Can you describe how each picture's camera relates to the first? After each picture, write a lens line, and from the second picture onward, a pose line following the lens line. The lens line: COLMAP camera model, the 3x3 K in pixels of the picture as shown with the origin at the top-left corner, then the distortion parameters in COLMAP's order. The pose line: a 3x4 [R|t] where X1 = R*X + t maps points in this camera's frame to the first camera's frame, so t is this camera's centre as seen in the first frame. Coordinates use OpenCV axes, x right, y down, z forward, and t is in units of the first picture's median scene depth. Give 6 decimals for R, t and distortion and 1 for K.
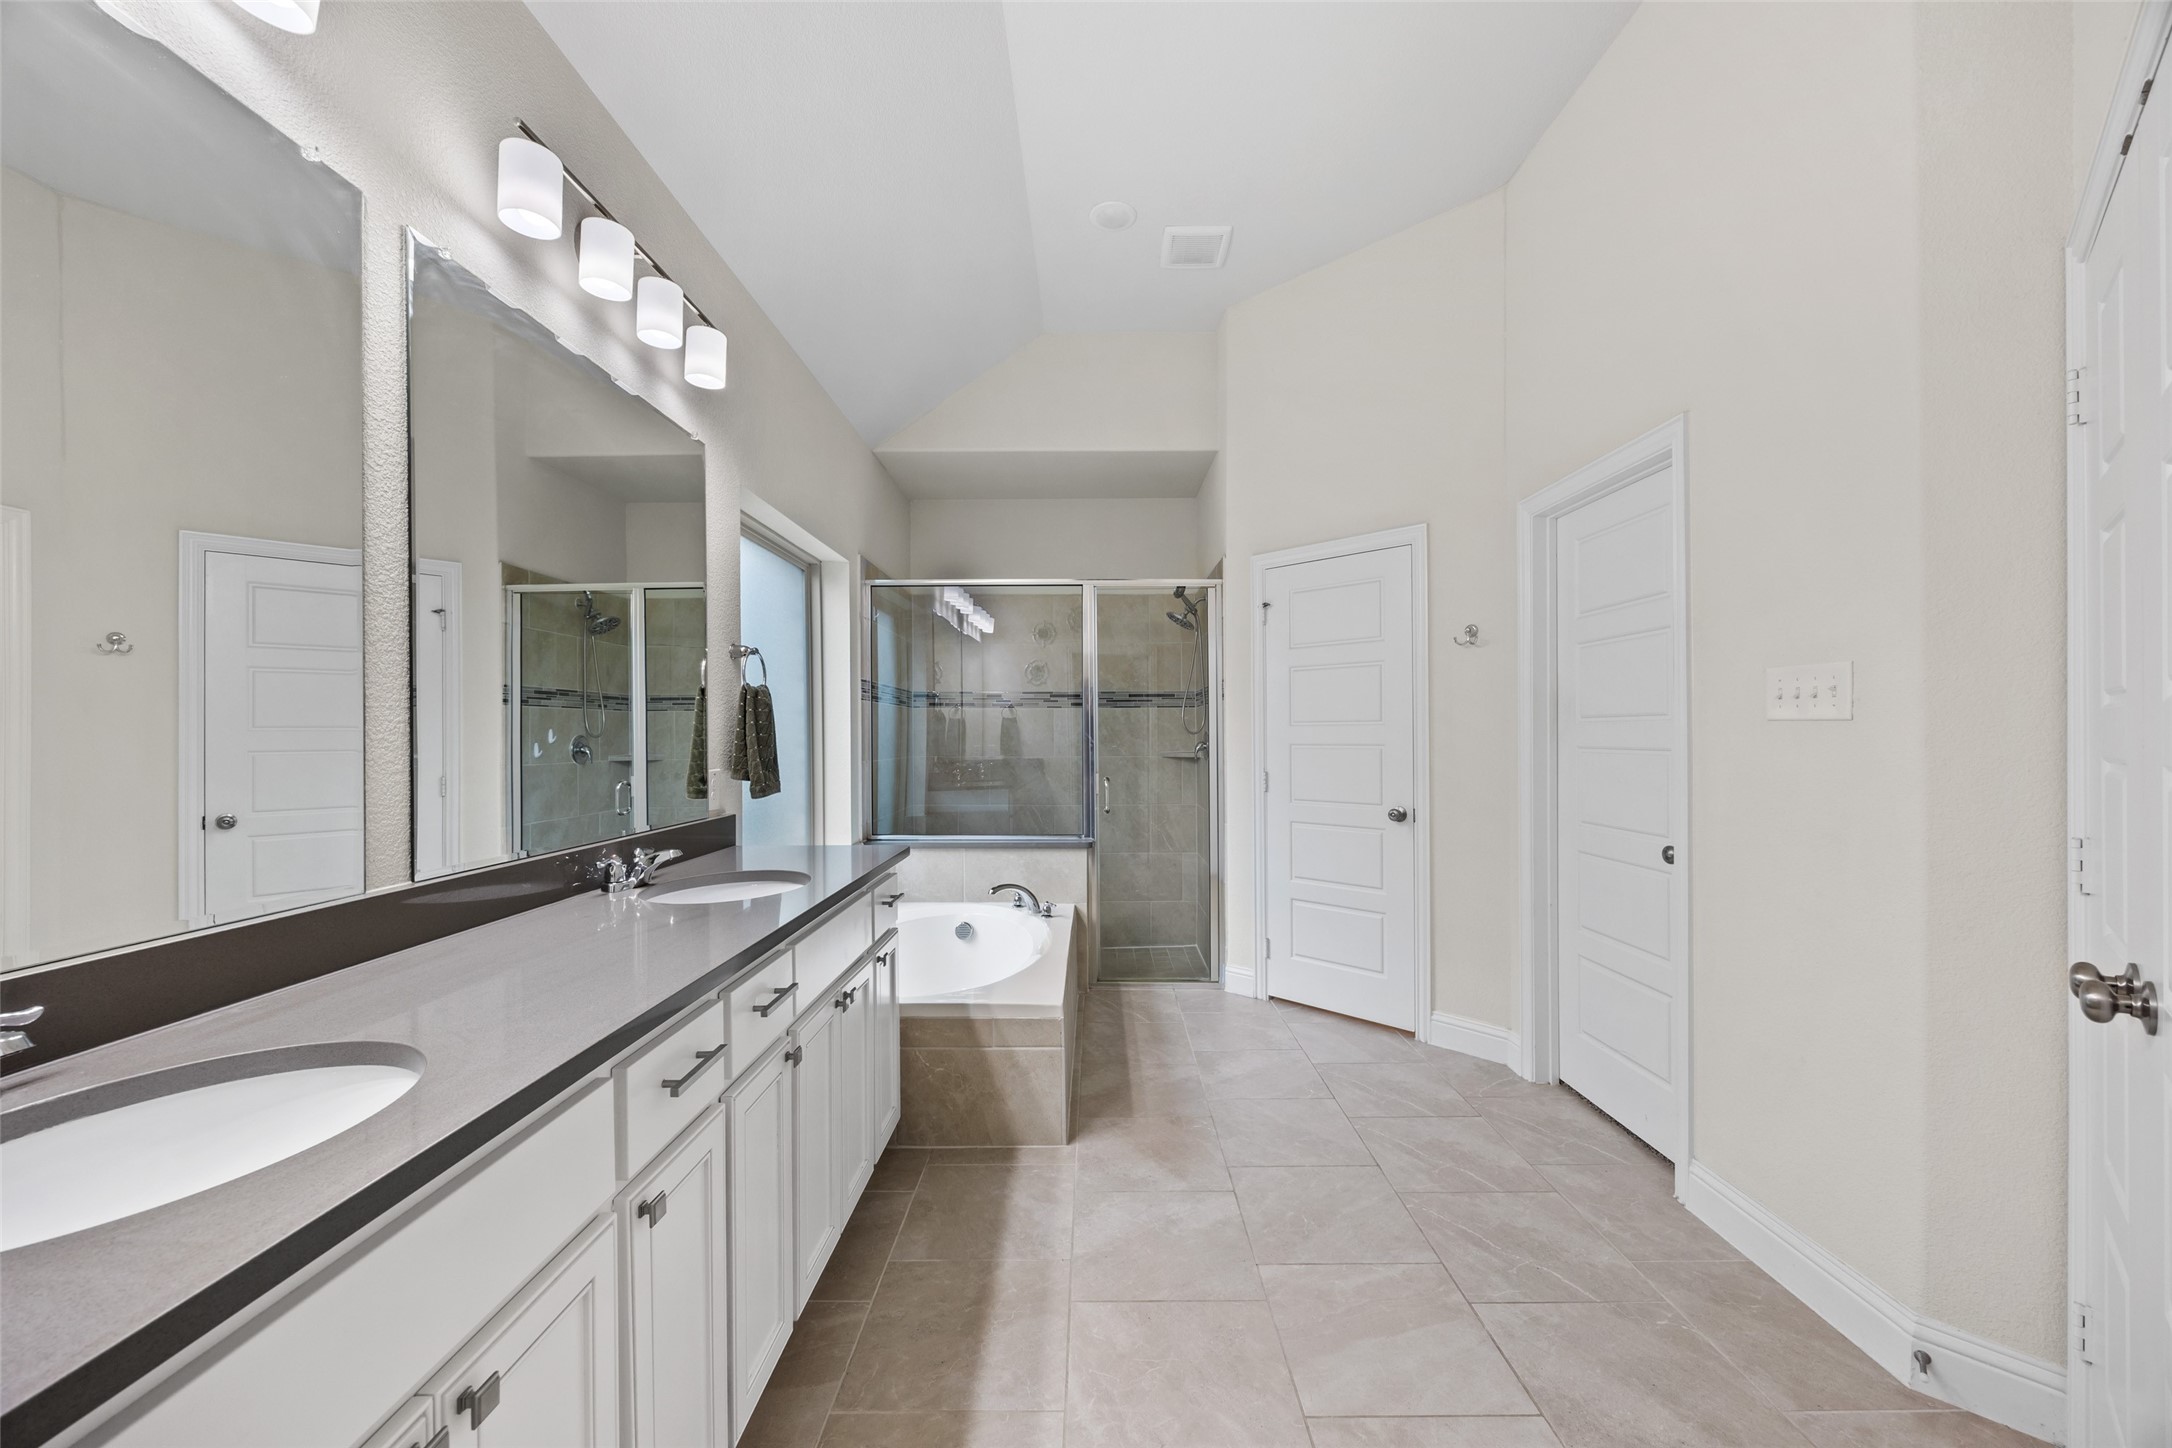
lens RADIAL K [[819.8, 0, 1094.7], [0, 819.8, 730.0], [0, 0, 1]] dist [-0.007883, 0.000095]
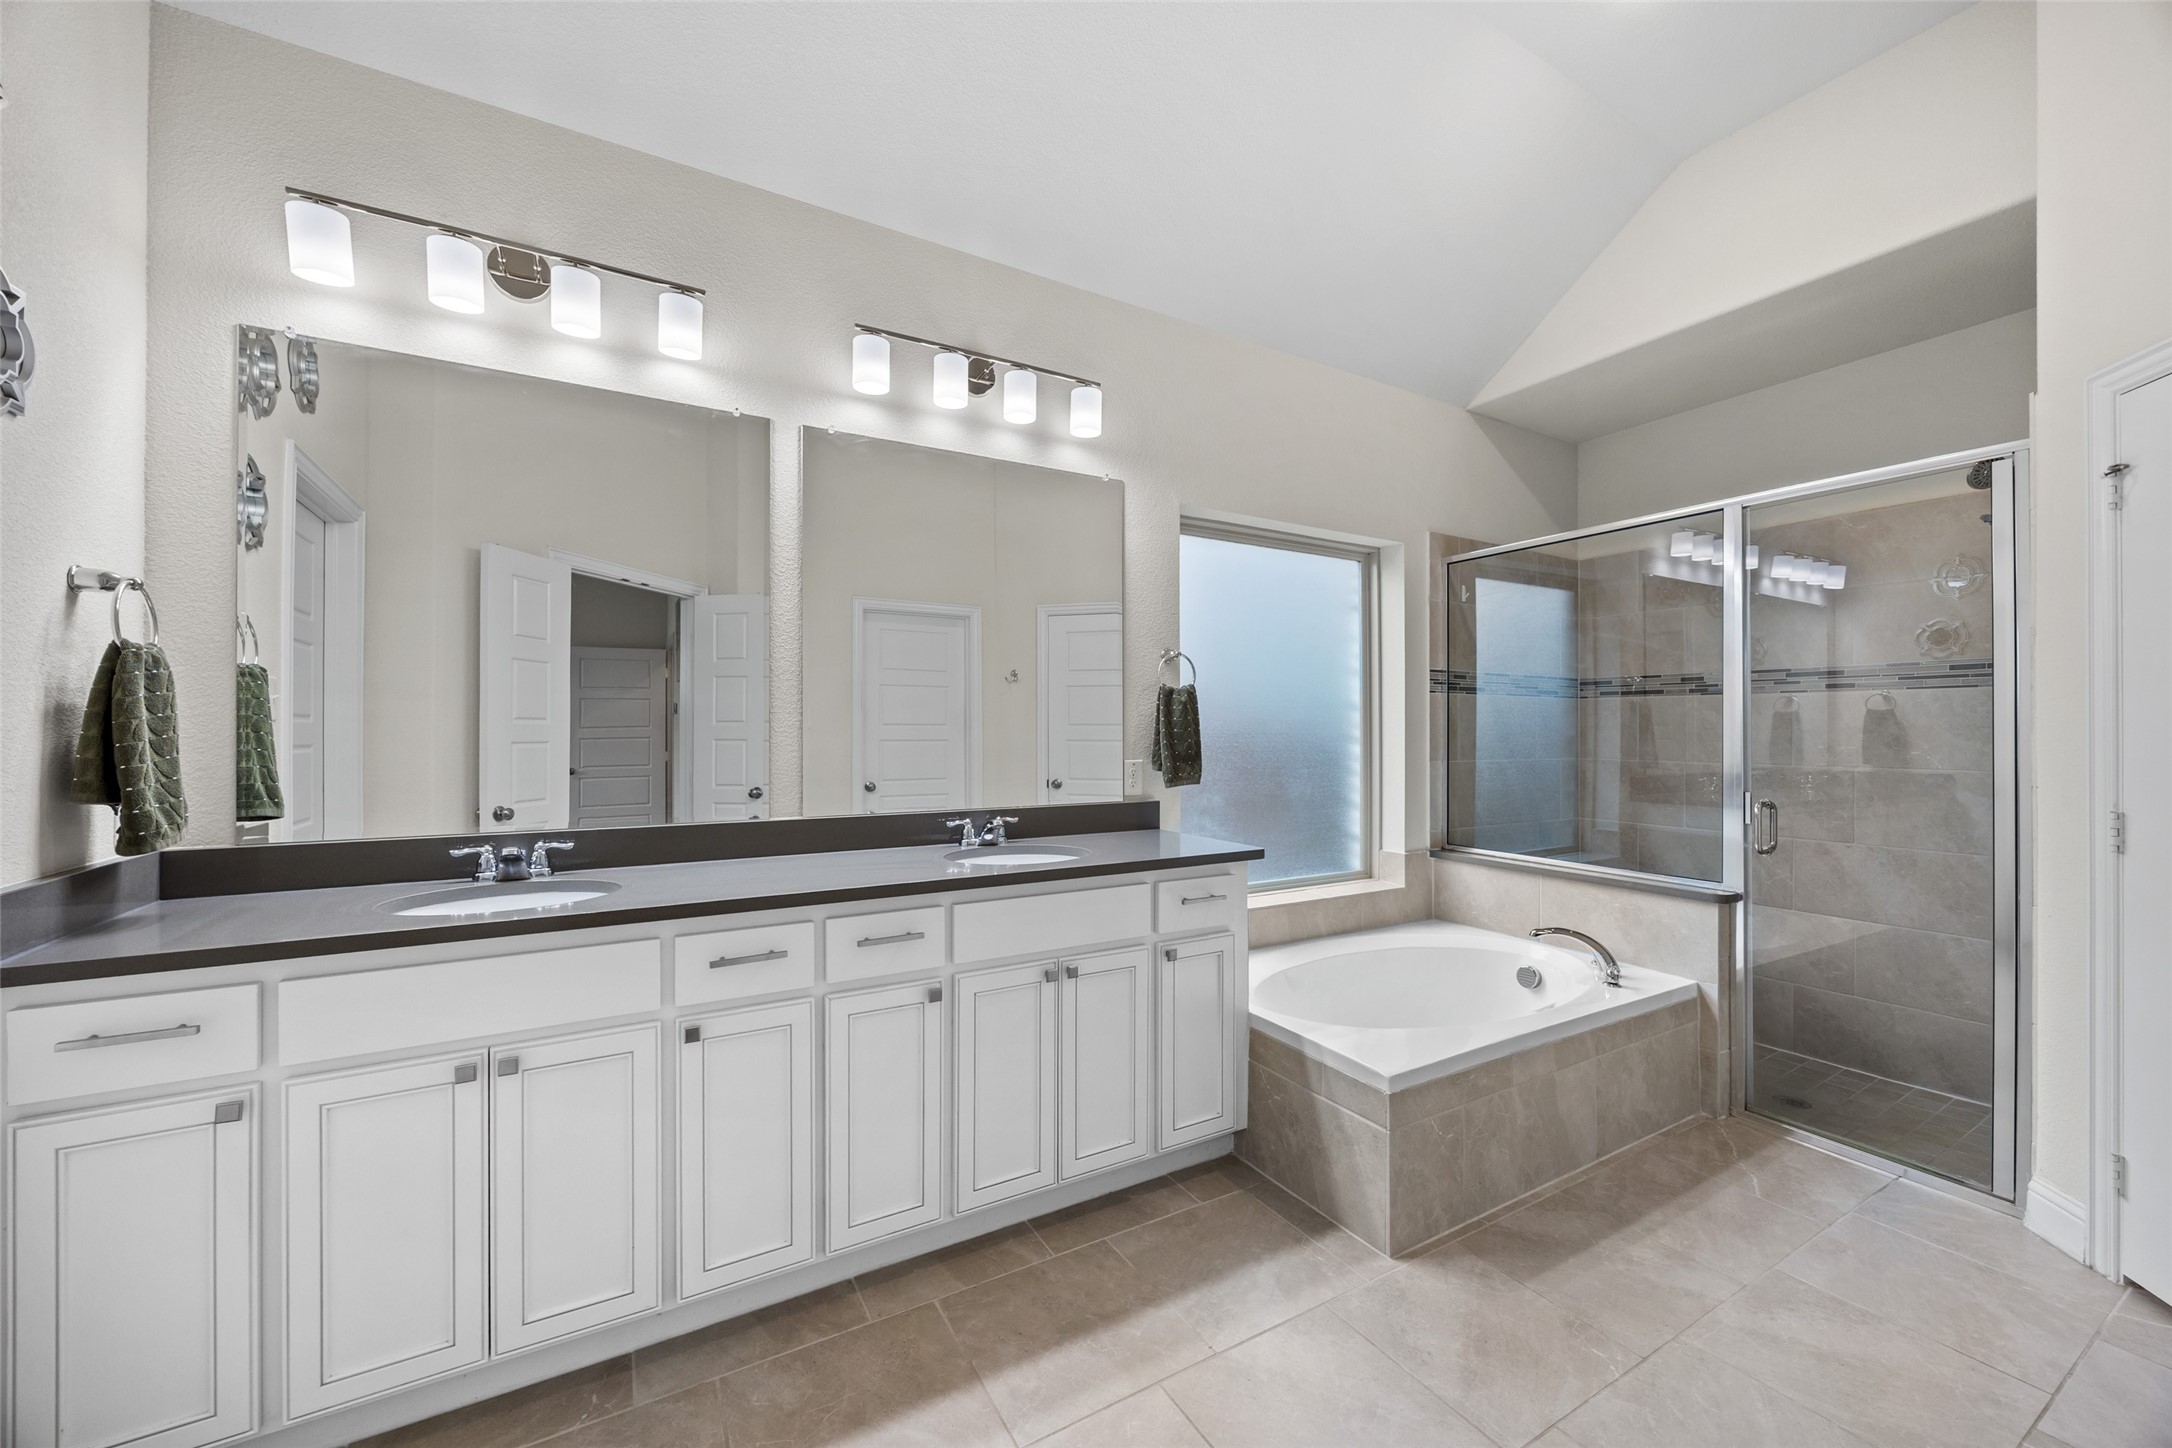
lens RADIAL K [[819.8, 0, 1094.7], [0, 819.8, 730.0], [0, 0, 1]] dist [-0.007883, 0.000095]
pose [[0.501271, 0.003471, -0.865283, 0.494623], [0.000110, 0.999992, 0.004075, 0.001396], [0.865290, -0.002138, 0.501267, 0.367081]]
